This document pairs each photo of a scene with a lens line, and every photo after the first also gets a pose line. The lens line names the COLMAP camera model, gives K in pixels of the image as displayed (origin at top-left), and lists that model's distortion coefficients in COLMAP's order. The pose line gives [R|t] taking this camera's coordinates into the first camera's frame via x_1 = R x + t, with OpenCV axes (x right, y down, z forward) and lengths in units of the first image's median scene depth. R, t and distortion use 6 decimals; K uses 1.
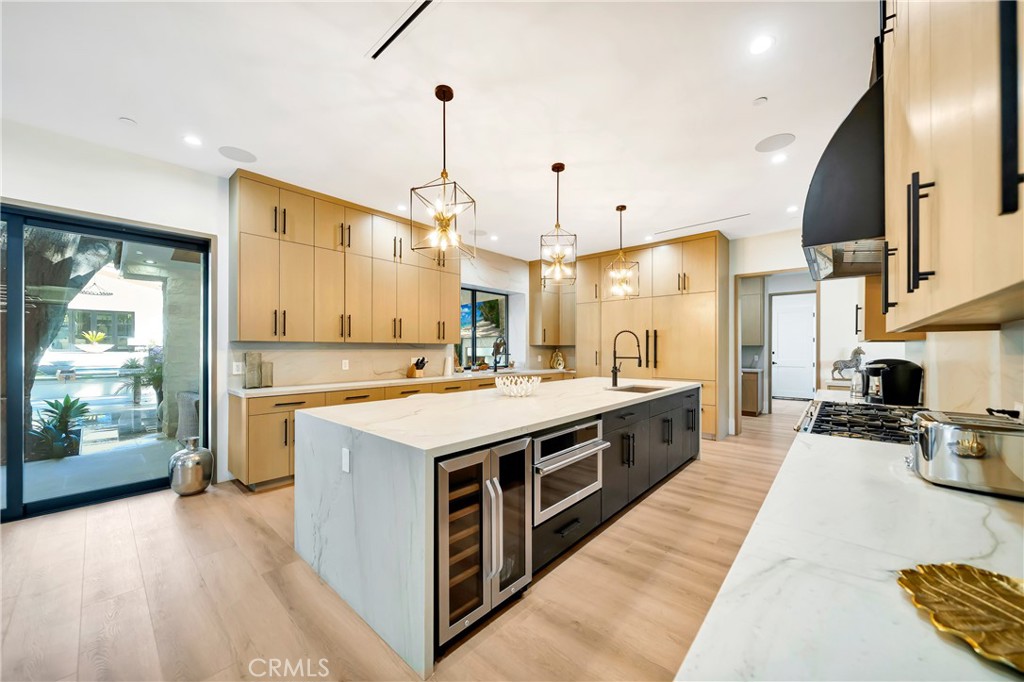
lens RADIAL K [[372.2, 0, 516.9], [0, 372.2, 346.5], [0, 0, 1]] dist [0.000377, -0.000133]
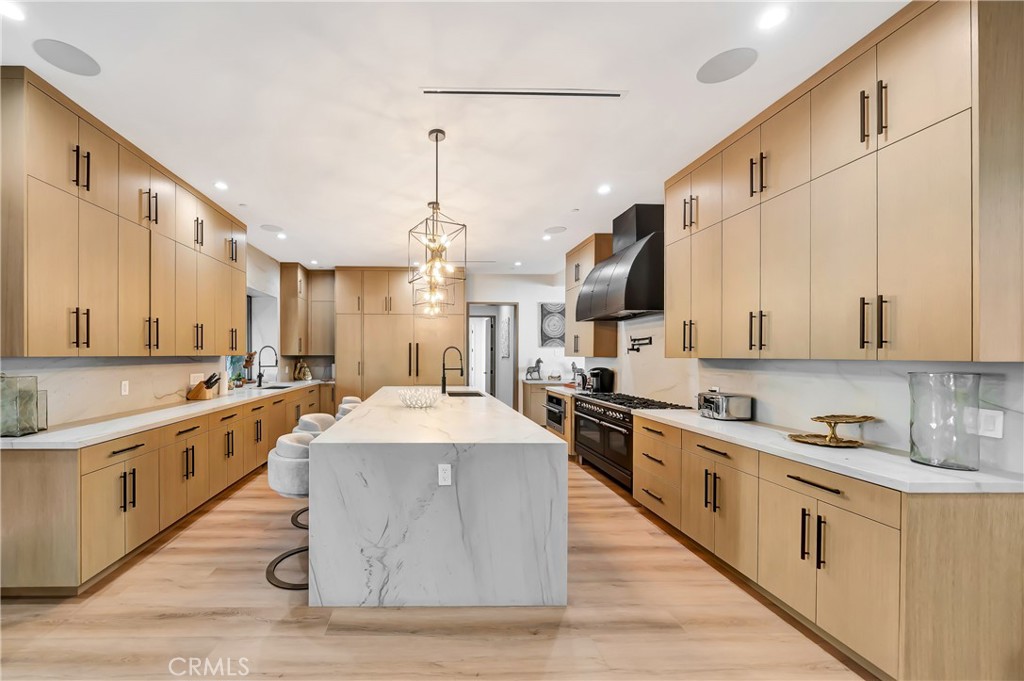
lens RADIAL K [[394.4, 0, 432.5], [0, 394.4, 353.0], [0, 0, 1]] dist [-0.000694, 0.000007]
pose [[0.743028, 0.003617, 0.669250, -0.511598], [-0.006141, 0.999980, 0.001414, -0.019500], [-0.669232, -0.005160, 0.743036, 0.072356]]
